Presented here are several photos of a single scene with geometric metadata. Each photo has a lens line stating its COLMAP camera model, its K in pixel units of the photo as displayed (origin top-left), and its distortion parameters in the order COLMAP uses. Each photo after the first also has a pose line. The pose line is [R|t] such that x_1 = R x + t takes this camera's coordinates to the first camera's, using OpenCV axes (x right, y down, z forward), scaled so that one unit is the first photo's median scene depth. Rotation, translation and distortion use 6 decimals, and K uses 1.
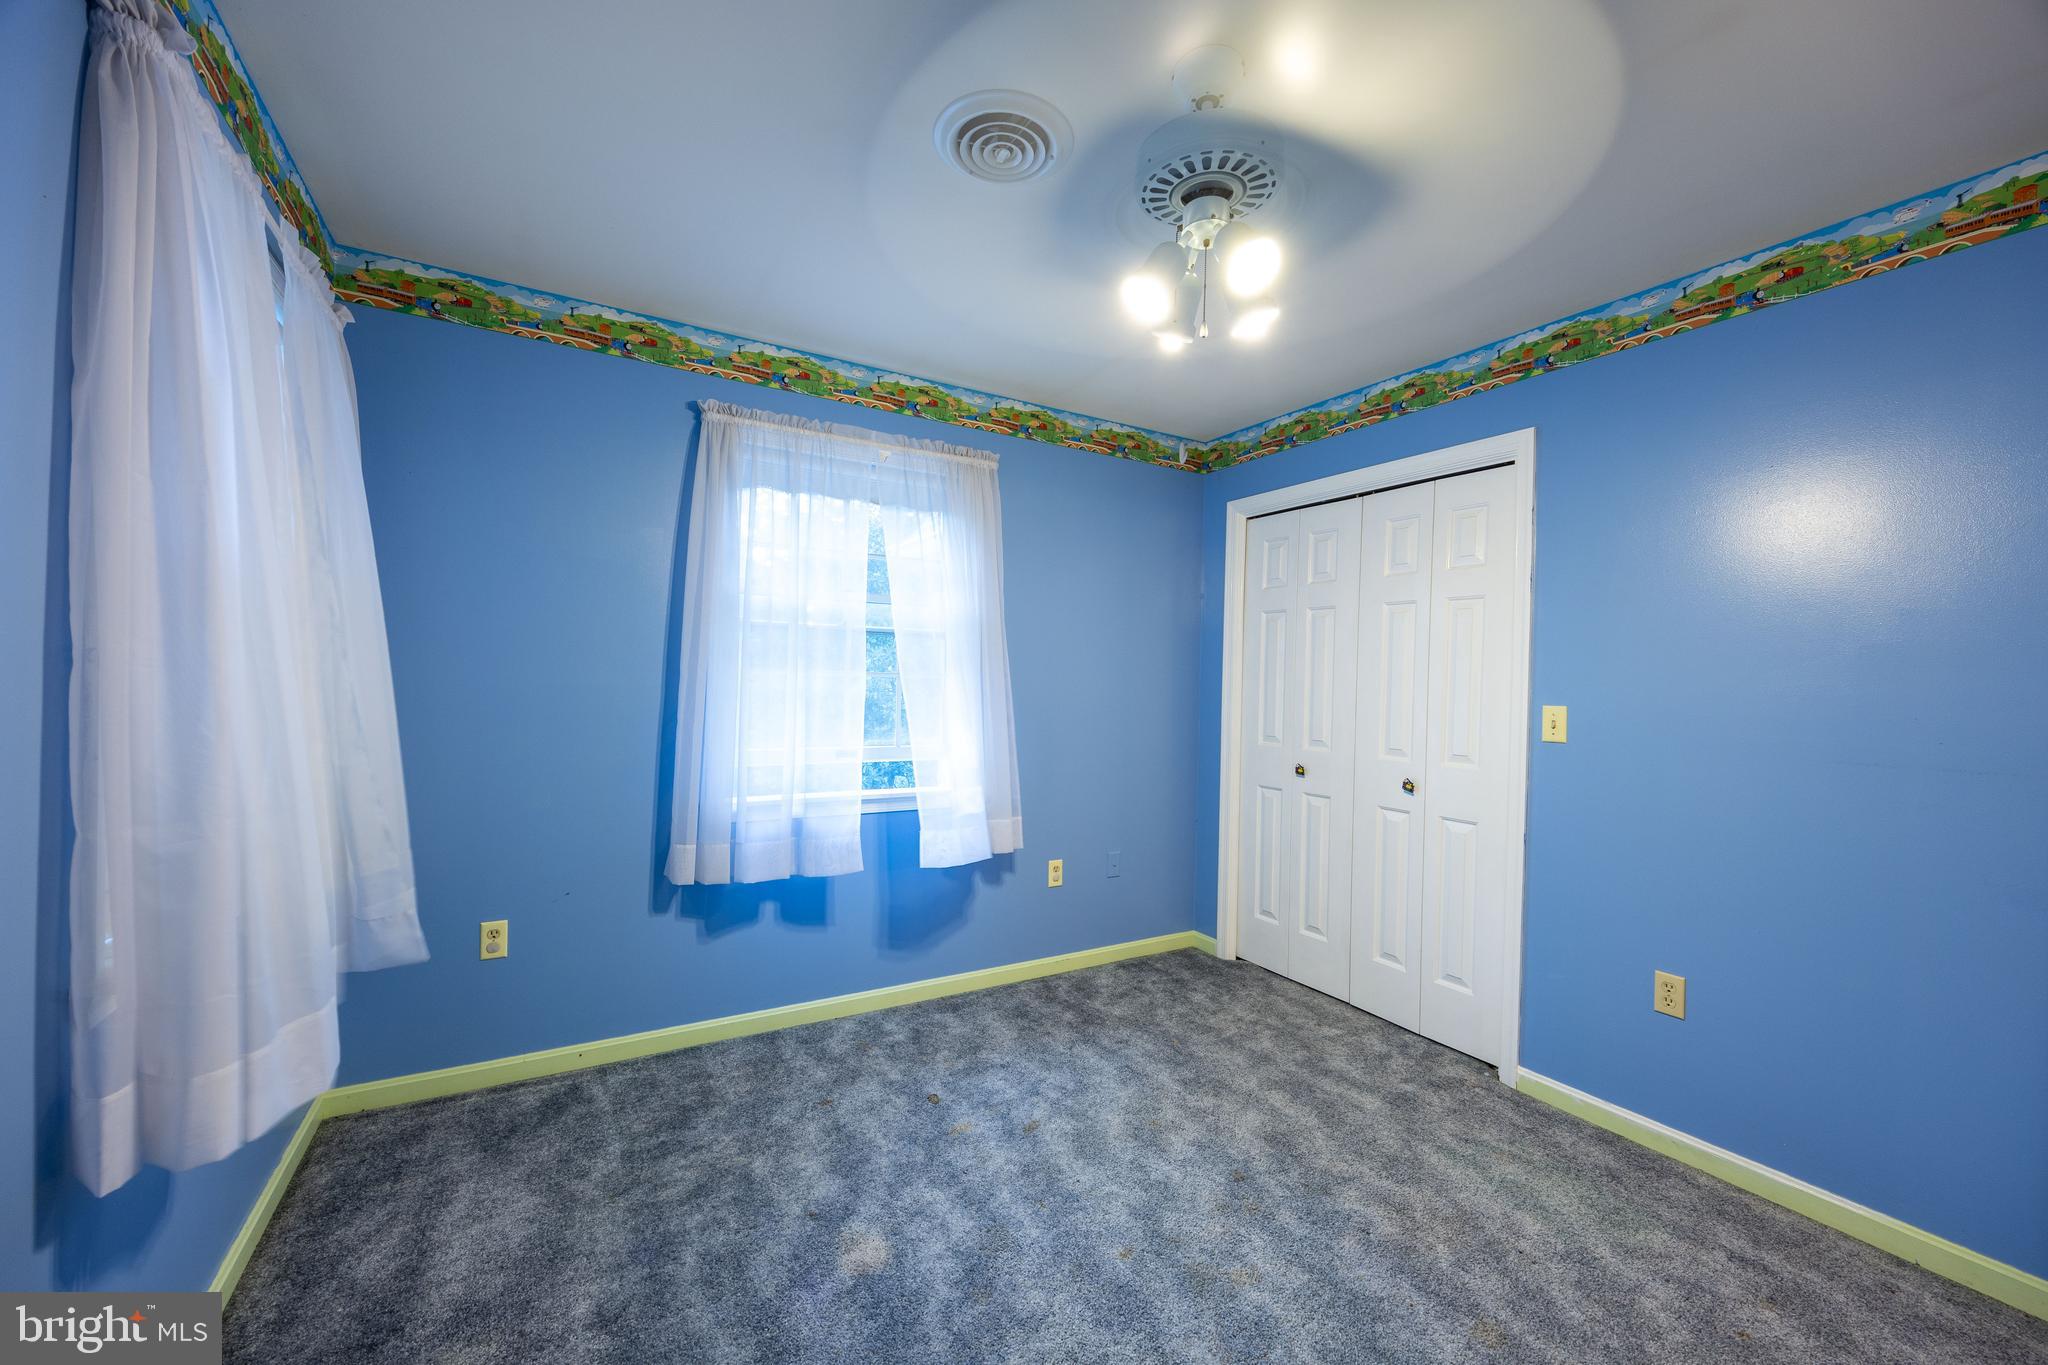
lens RADIAL K [[794.0, 0, 1024.0], [0, 794.0, 682.5], [0, 0, 1]] dist [-0.002207, 0.000050]
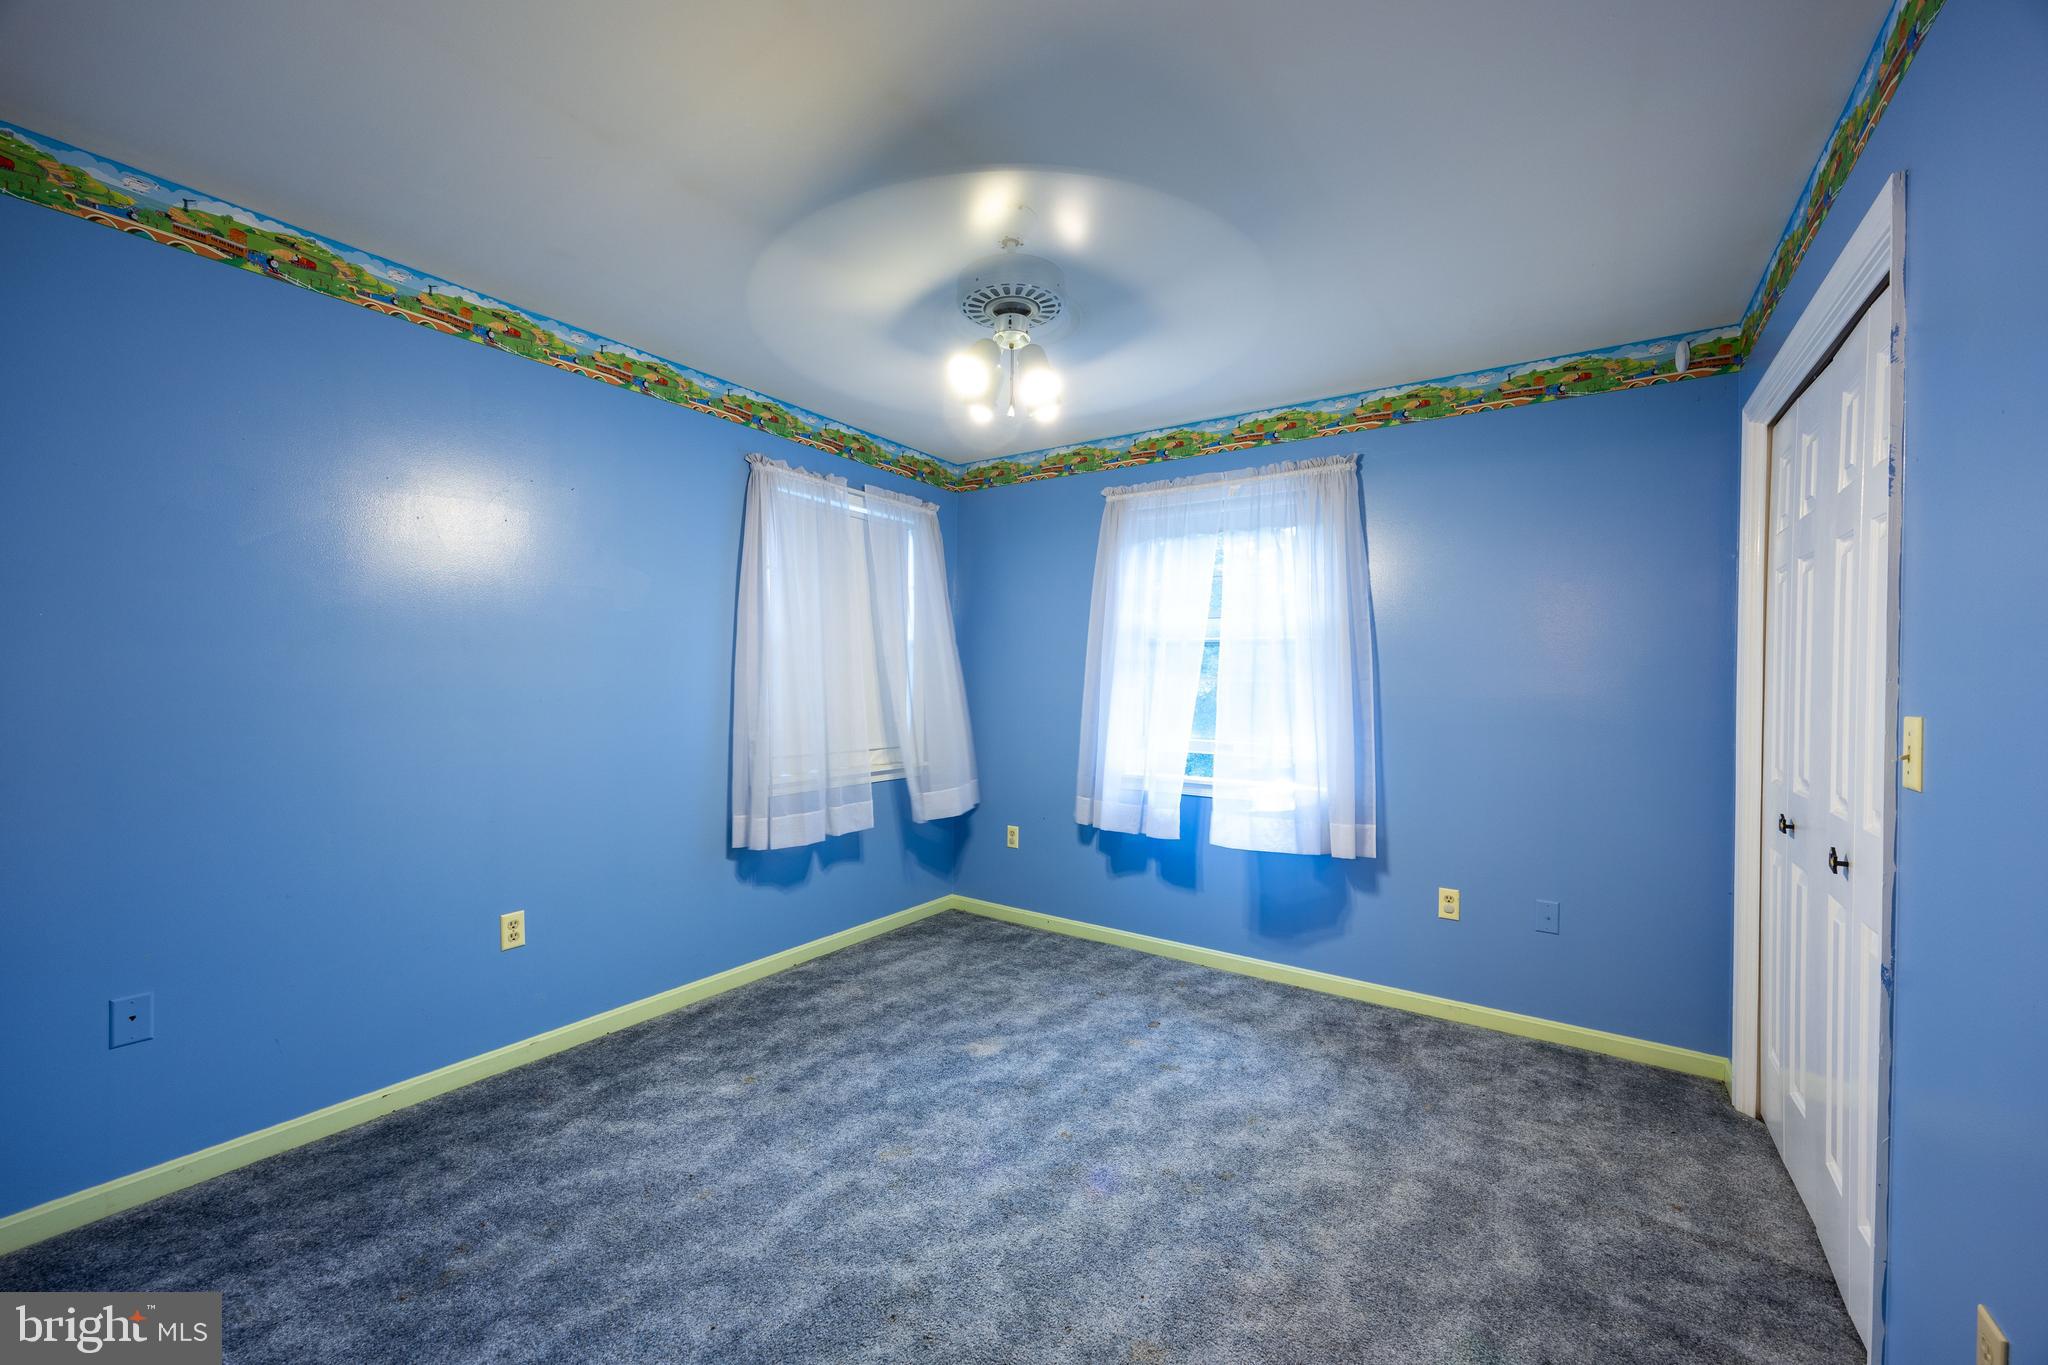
lens RADIAL K [[794.0, 0, 1024.0], [0, 794.0, 682.5], [0, 0, 1]] dist [-0.002207, 0.000050]
pose [[0.425563, -0.011188, -0.904860, 0.854788], [-0.003691, 0.999894, -0.014099, 0.013456], [0.904921, 0.009340, 0.425477, 0.272115]]
